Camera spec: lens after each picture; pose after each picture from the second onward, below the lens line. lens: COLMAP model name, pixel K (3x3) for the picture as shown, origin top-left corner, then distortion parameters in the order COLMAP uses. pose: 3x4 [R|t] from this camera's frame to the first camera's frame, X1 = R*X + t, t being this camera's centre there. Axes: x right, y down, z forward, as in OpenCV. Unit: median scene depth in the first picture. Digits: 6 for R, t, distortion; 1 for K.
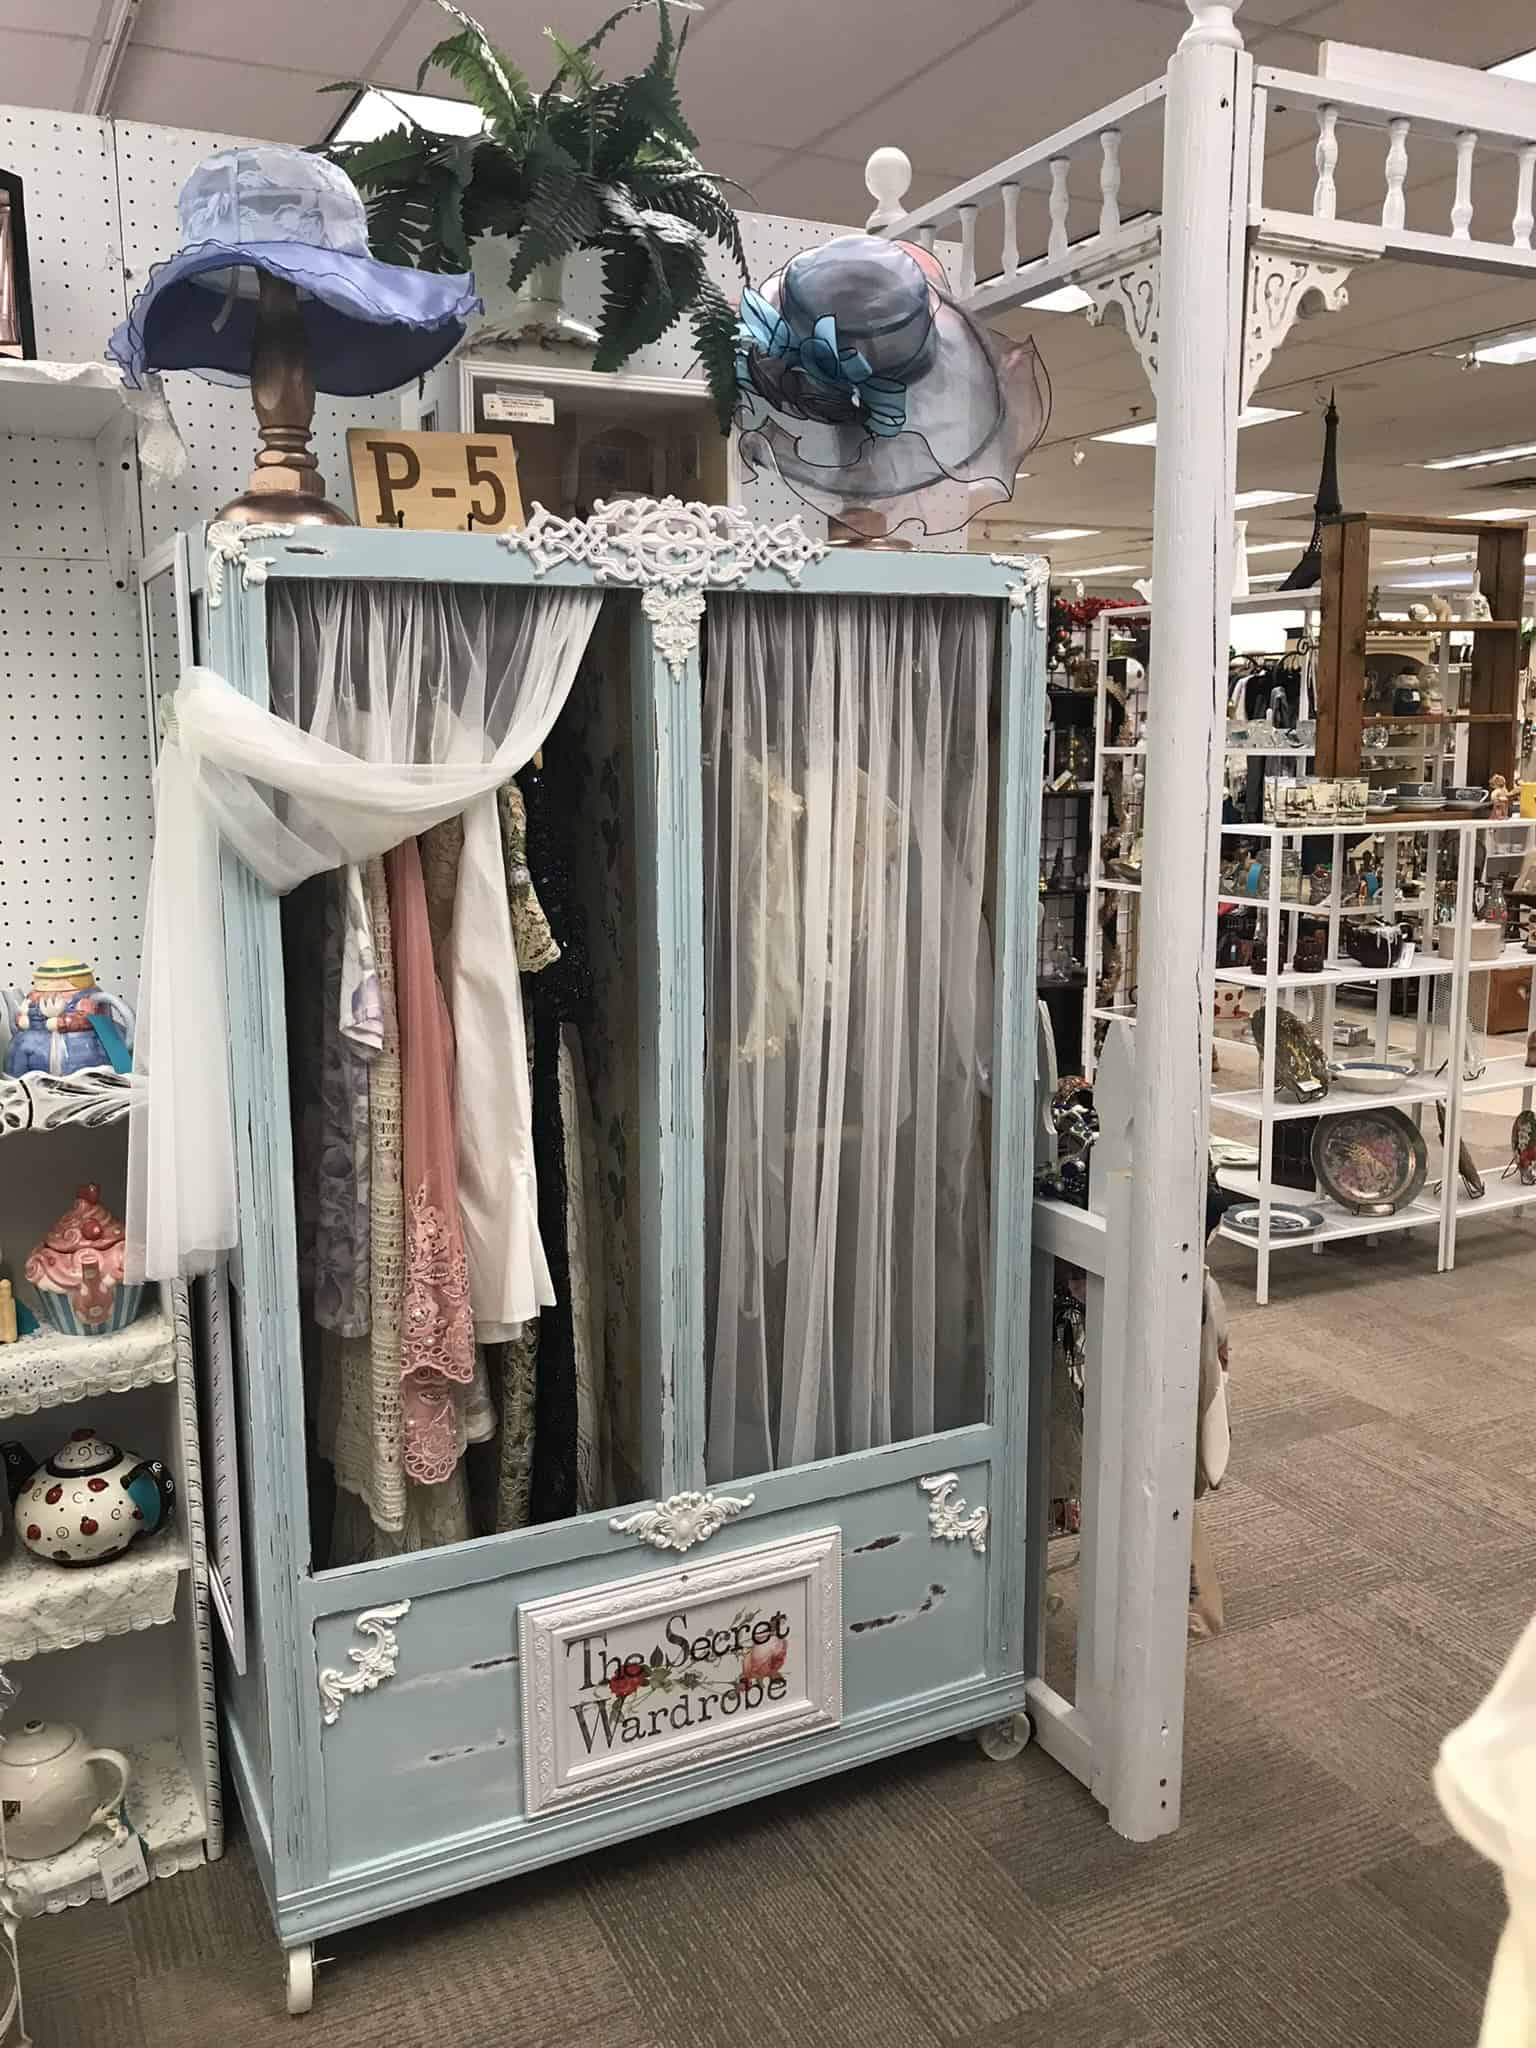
lens RADIAL K [[1687.9, 0, 761.7], [0, 1687.9, 1020.3], [0, 0, 1]] dist [0.029389, -0.028919]
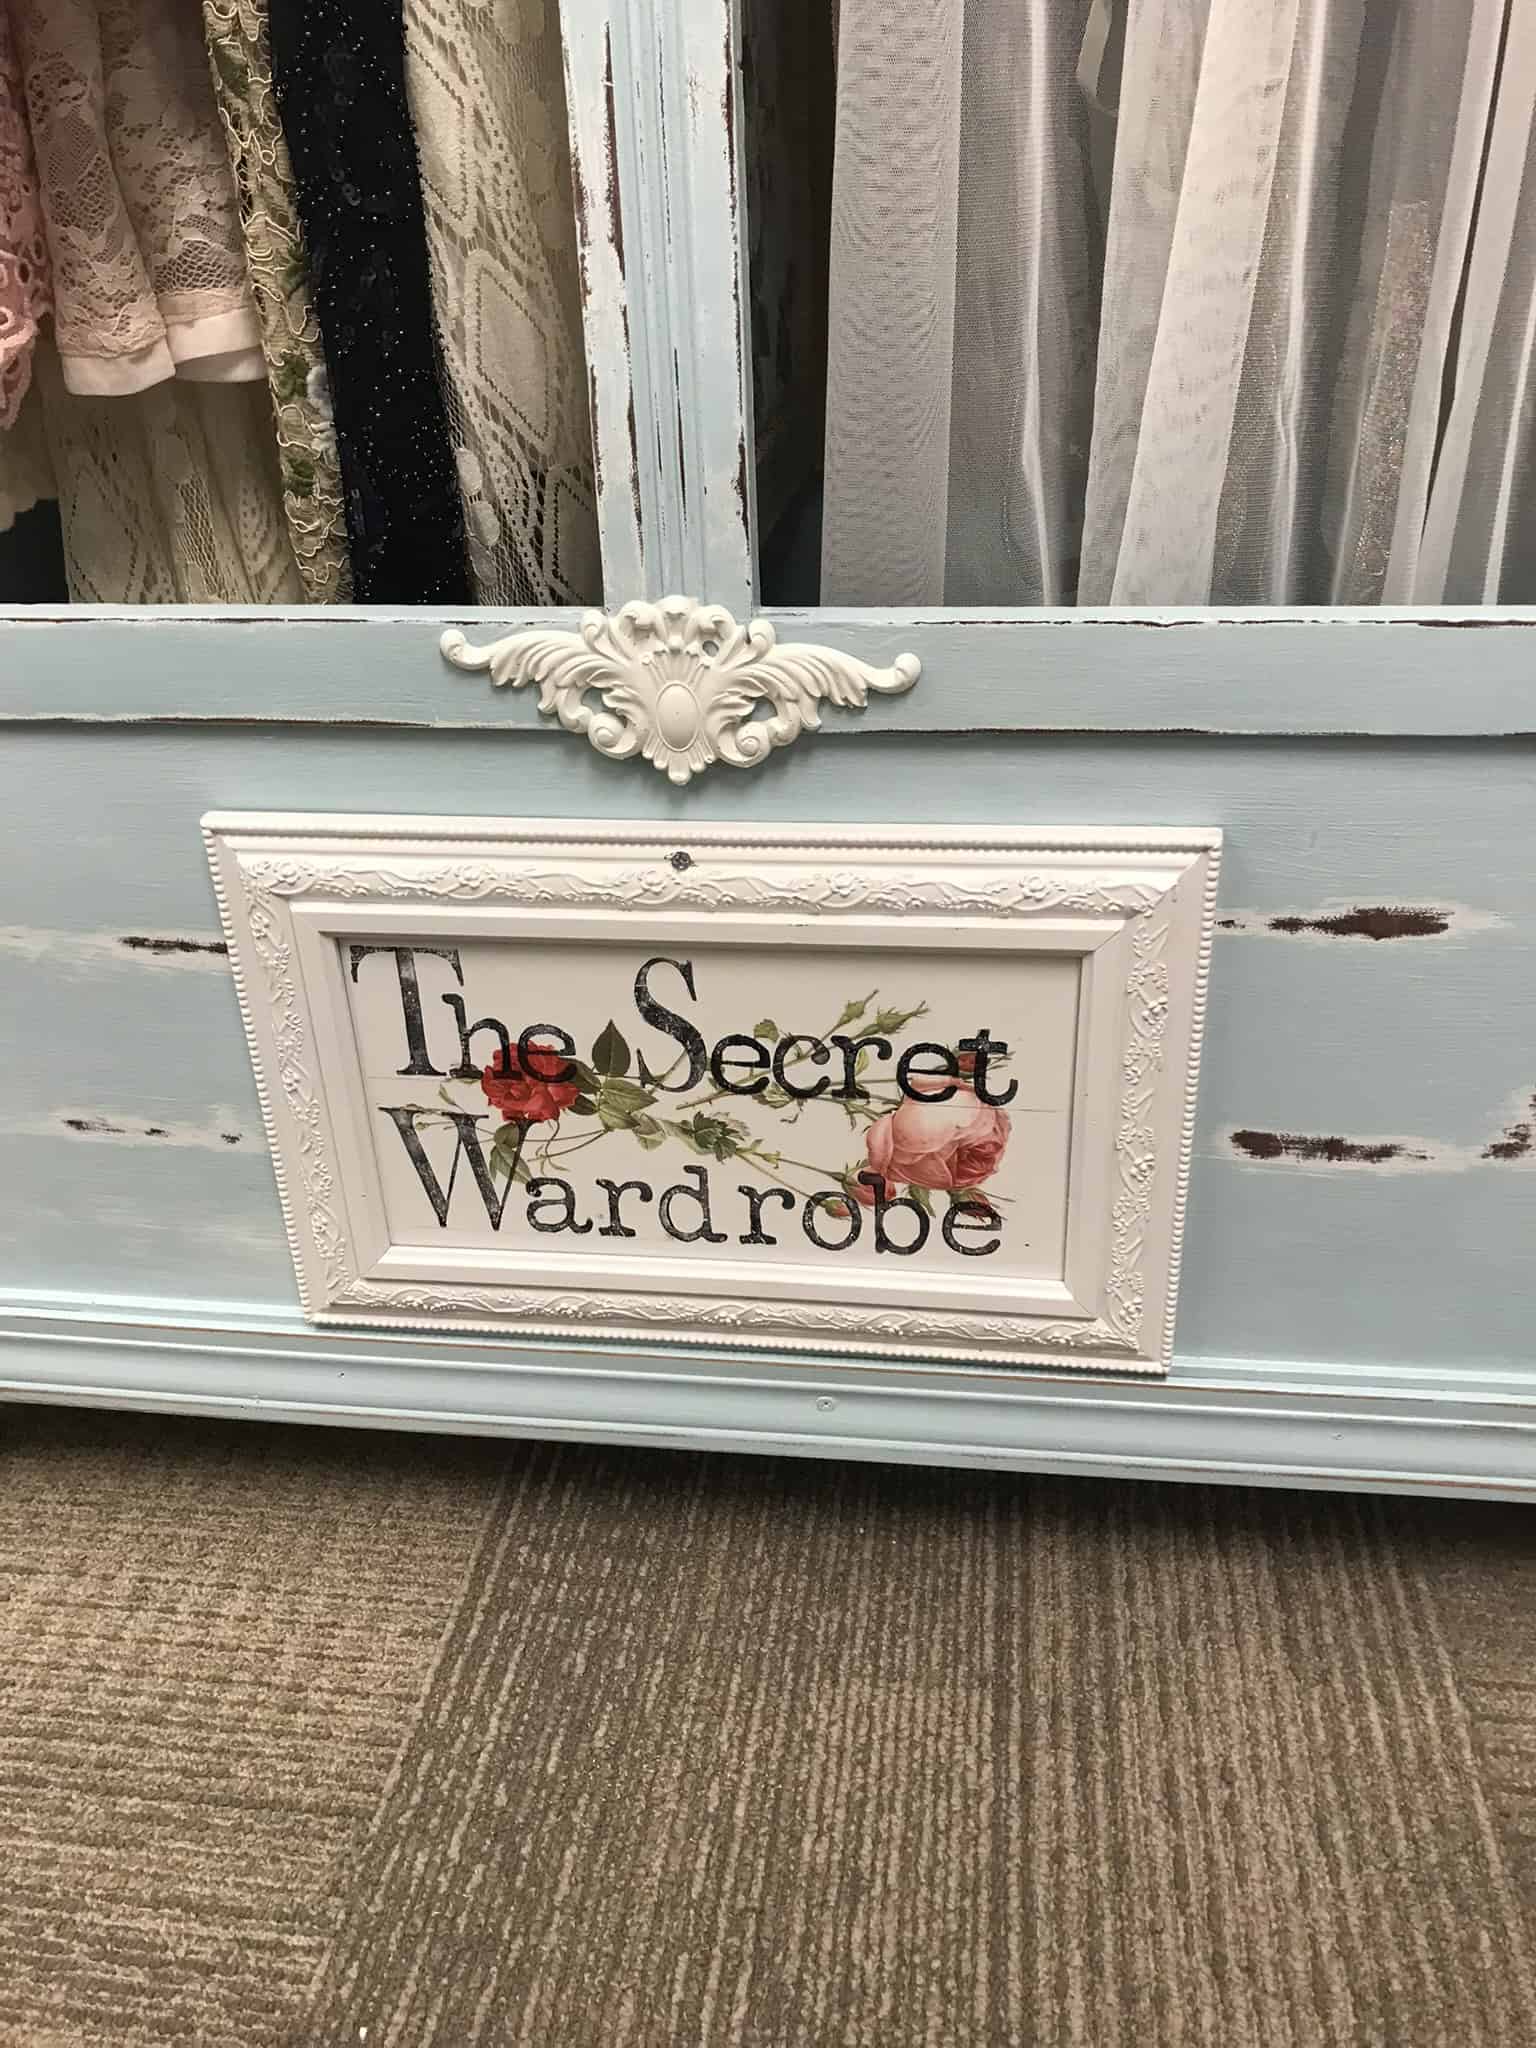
lens RADIAL K [[1687.9, 0, 773.3], [0, 1687.9, 1010.7], [0, 0, 1]] dist [0.029389, -0.028919]
pose [[0.833919, 0.242862, -0.495578, 0.142223], [-0.072338, 0.938323, 0.338108, 0.232310], [0.547126, -0.246105, 0.800053, 0.701408]]
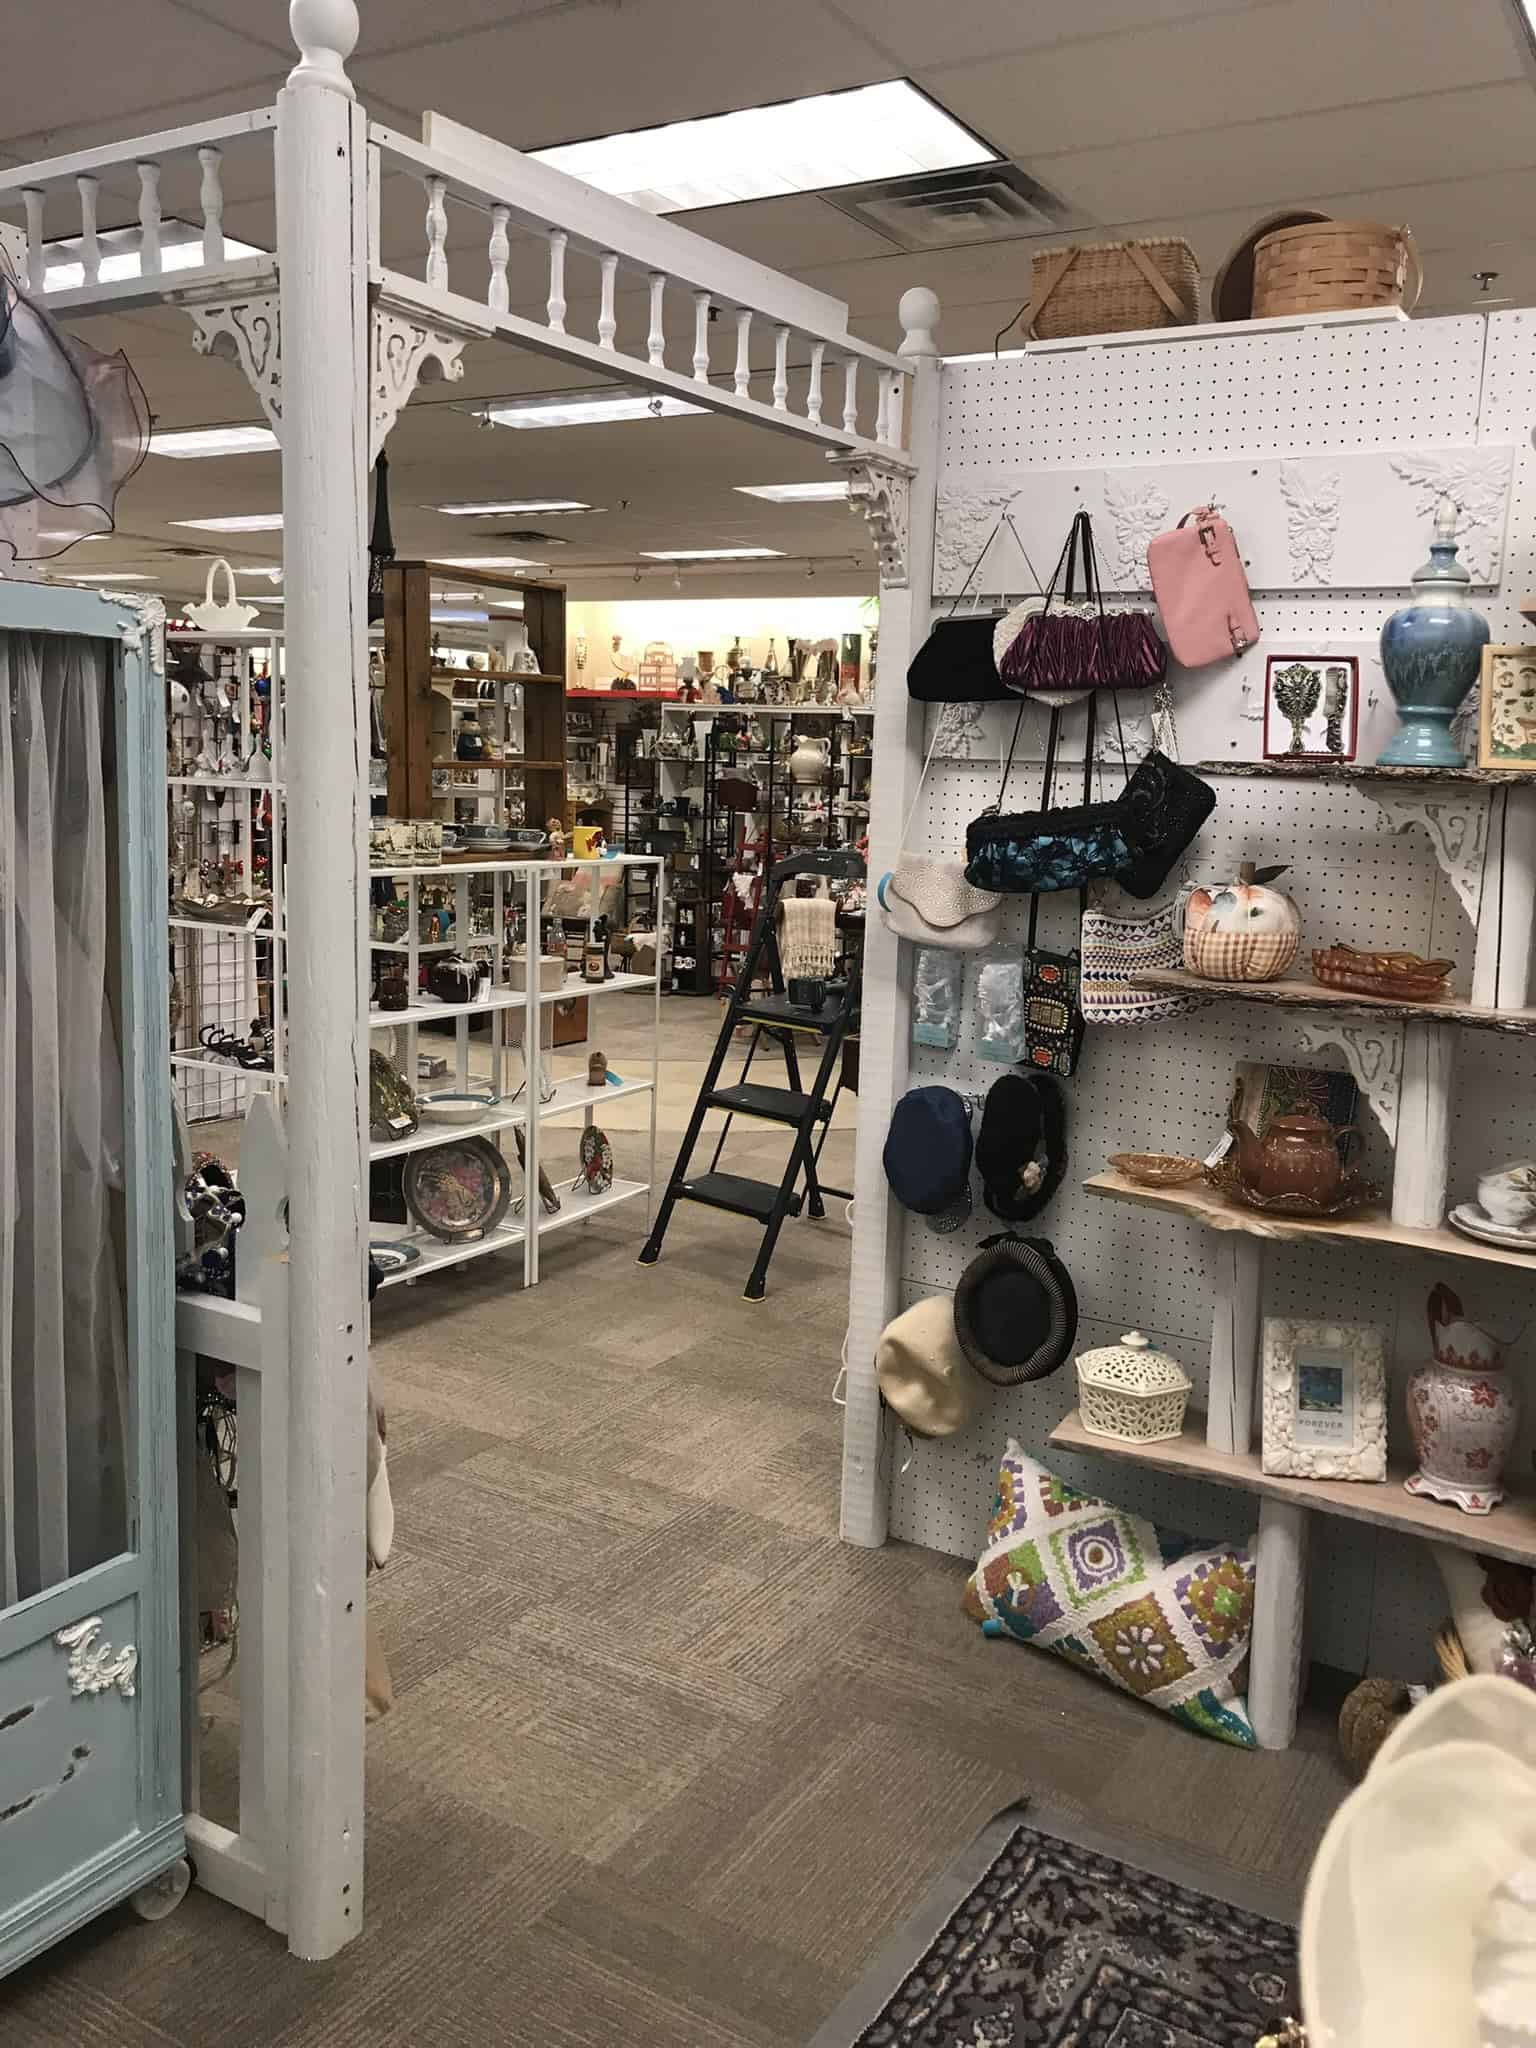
lens RADIAL K [[1687.9, 0, 776.0], [0, 1687.9, 1014.3], [0, 0, 1]] dist [0.029389, -0.028919]
pose [[0.841320, -0.045958, 0.538580, -0.053118], [0.052103, 0.998634, 0.003823, -0.033637], [-0.538020, 0.024845, 0.842566, 0.053518]]
